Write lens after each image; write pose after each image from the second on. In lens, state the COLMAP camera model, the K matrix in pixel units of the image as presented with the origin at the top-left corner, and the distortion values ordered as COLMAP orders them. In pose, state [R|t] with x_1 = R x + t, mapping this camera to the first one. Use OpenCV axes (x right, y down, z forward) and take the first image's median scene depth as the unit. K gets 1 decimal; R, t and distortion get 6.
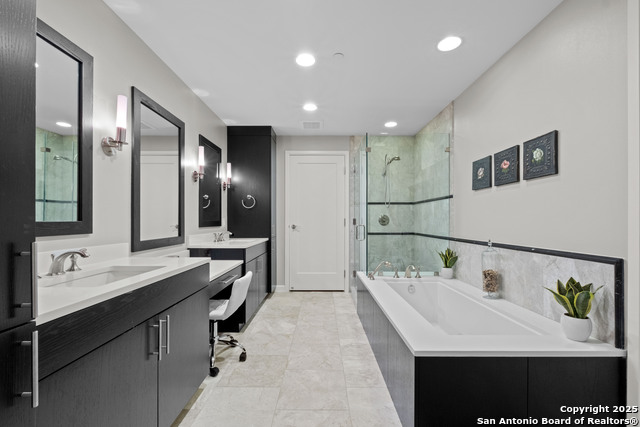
lens RADIAL K [[276.7, 0, 319.7], [0, 276.7, 217.7], [0, 0, 1]] dist [0.001624, 0.000339]
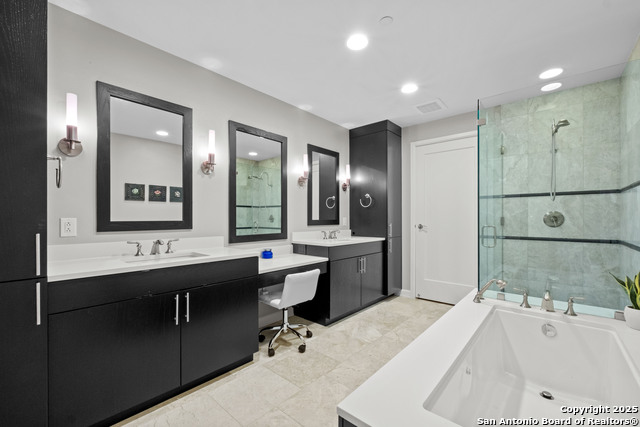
lens RADIAL K [[268.8, 0, 319.5], [0, 268.8, 217.2], [0, 0, 1]] dist [-0.004114, -0.000612]
pose [[0.750320, -0.003392, -0.661066, 0.274105], [0.007340, 0.999968, 0.003200, -0.002365], [0.661034, -0.007253, 0.750321, 0.165275]]
